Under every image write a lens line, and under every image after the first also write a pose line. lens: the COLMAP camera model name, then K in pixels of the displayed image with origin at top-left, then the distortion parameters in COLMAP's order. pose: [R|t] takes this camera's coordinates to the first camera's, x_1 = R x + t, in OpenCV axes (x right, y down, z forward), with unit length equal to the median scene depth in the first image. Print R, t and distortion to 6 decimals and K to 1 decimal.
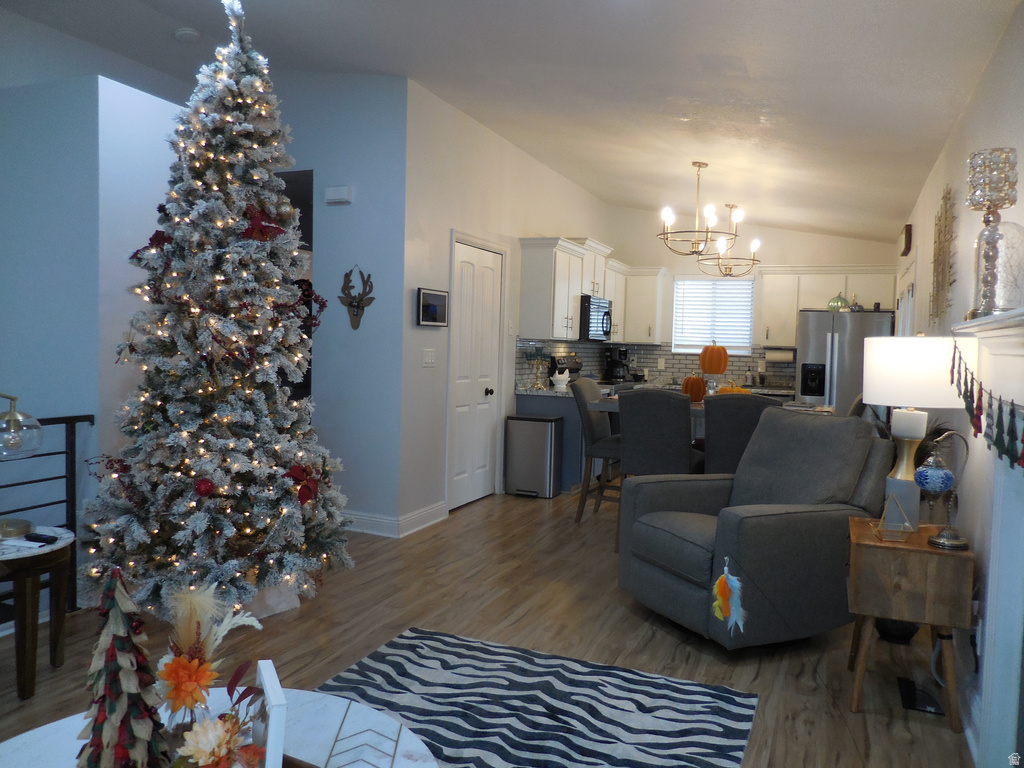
lens RADIAL K [[778.5, 0, 511.4], [0, 778.5, 382.1], [0, 0, 1]] dist [-0.005466, 0.010821]
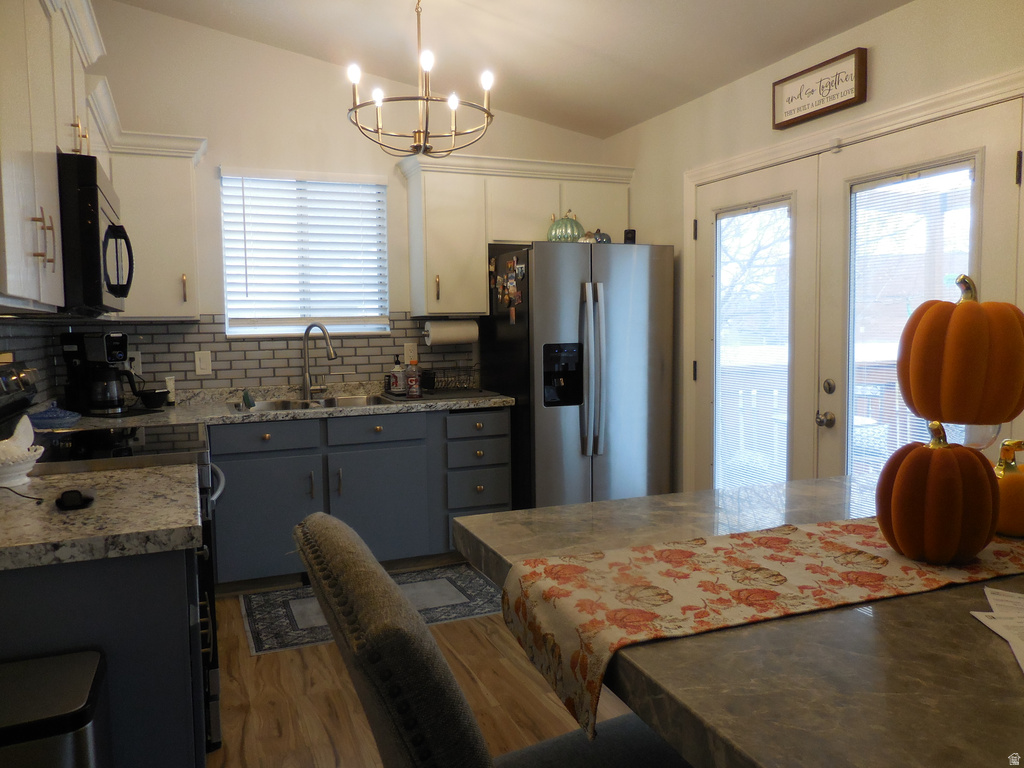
lens RADIAL K [[778.5, 0, 511.7], [0, 778.5, 382.8], [0, 0, 1]] dist [-0.005466, 0.010821]
pose [[0.705503, -0.096477, 0.702109, 0.000084], [0.072162, 0.995321, 0.064257, -0.028129], [-0.705023, 0.005332, 0.709164, 0.556798]]
